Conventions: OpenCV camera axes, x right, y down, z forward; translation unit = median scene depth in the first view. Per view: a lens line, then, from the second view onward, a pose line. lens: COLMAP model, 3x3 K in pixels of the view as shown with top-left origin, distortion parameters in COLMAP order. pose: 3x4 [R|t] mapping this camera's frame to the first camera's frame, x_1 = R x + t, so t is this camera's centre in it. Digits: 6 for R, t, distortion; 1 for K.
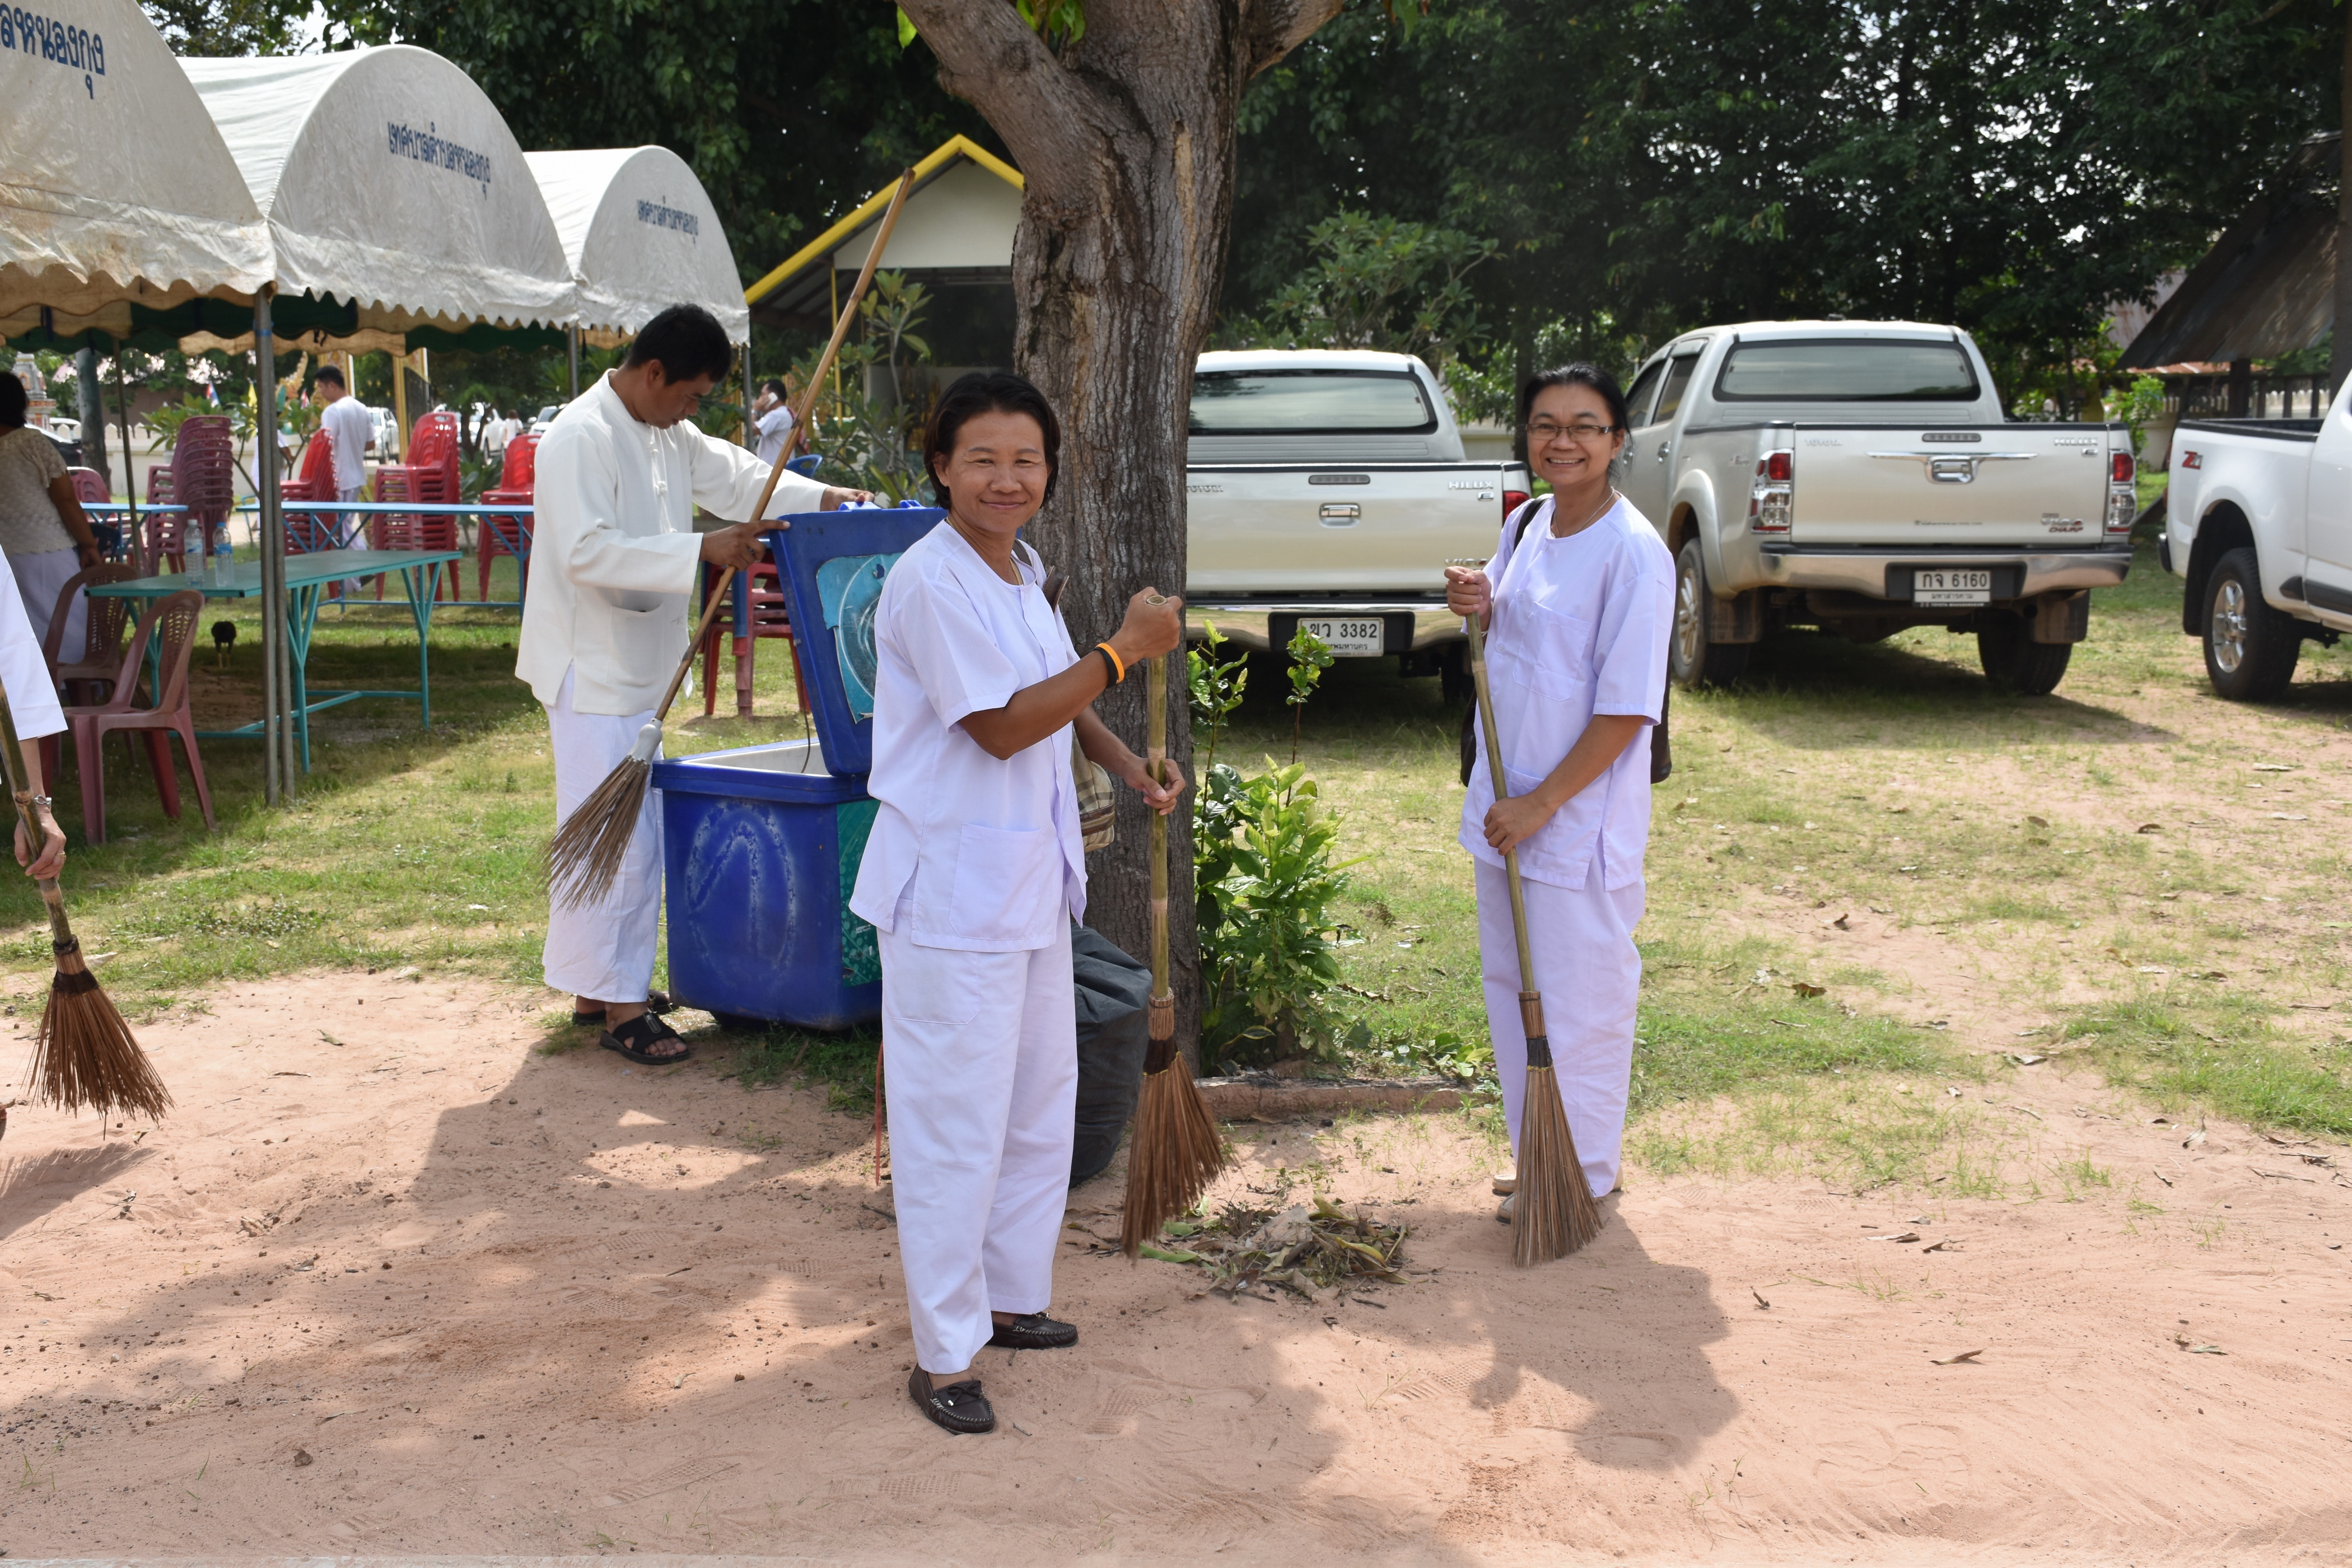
lens RADIAL K [[2560.8, 0, 1172.9], [0, 2560.8, 774.8], [0, 0, 1]] dist [0.093969, 0.000000]
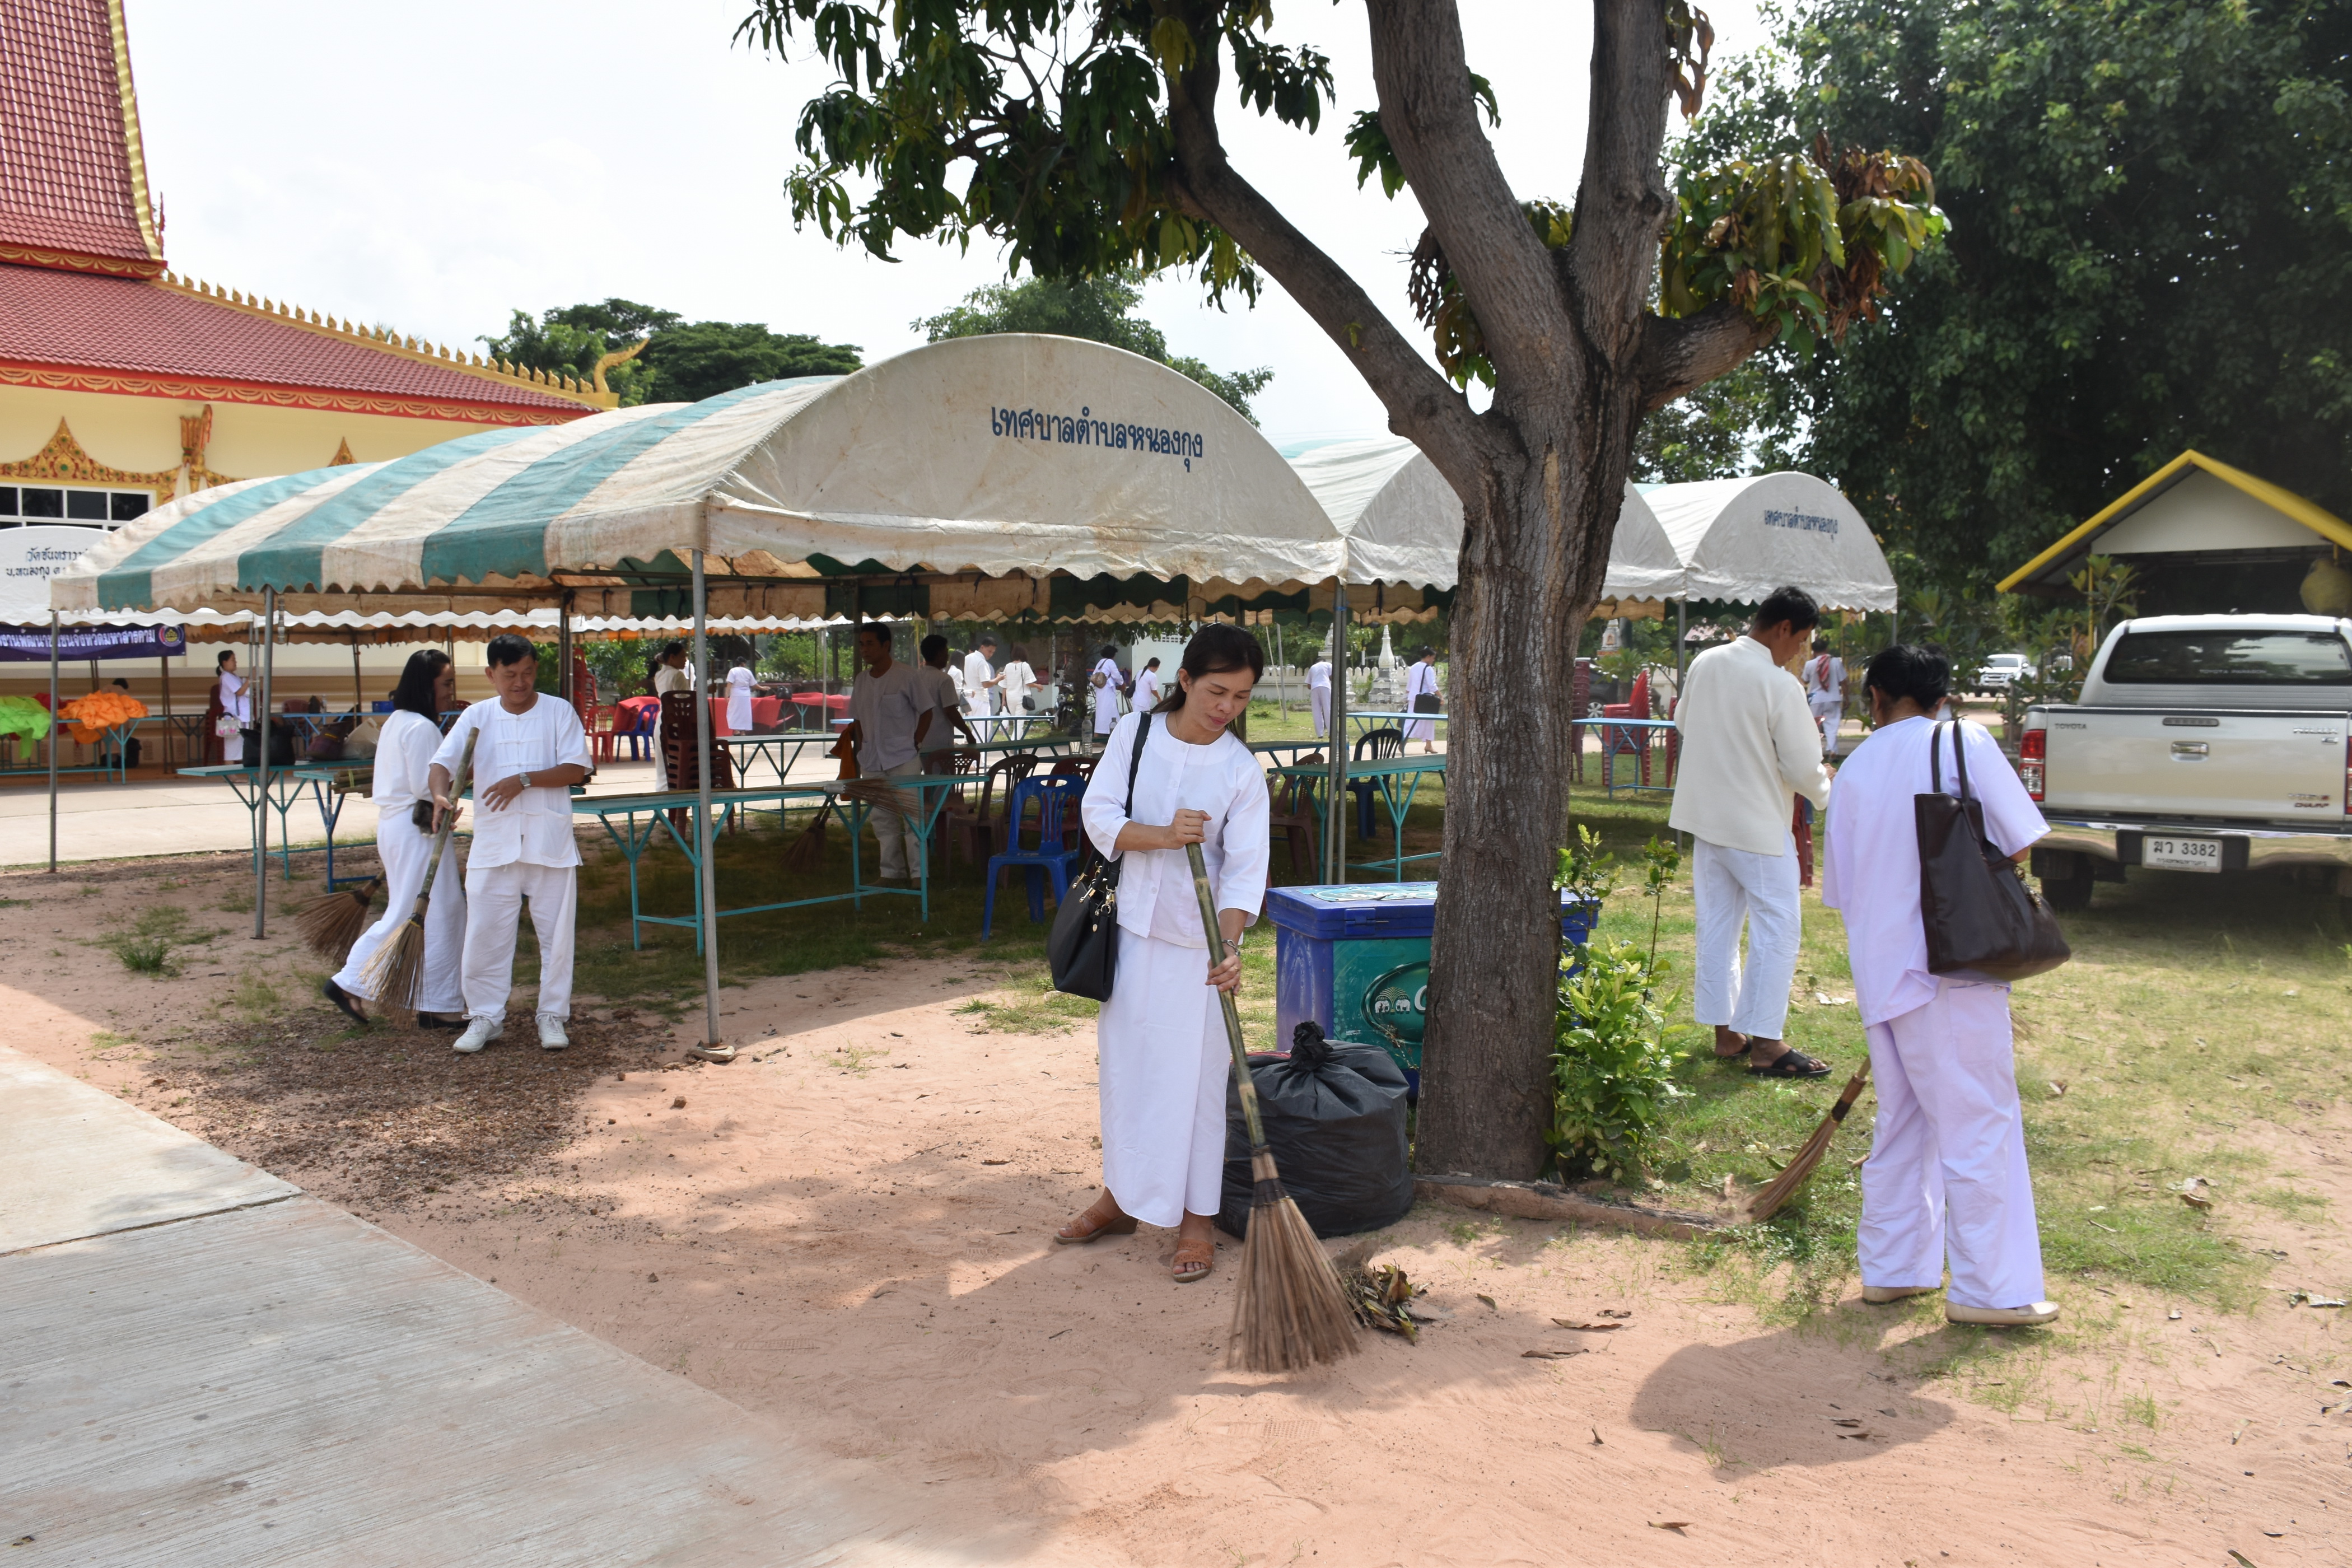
lens RADIAL K [[1797.6, 0, 1177.0], [0, 1797.6, 793.4], [0, 0, 1]] dist [-0.087316, 0.004993]
pose [[0.800807, 0.051503, -0.596704, 0.227088], [-0.089240, 0.995435, -0.033846, -0.016860], [0.592237, 0.080354, 0.801747, 0.100000]]
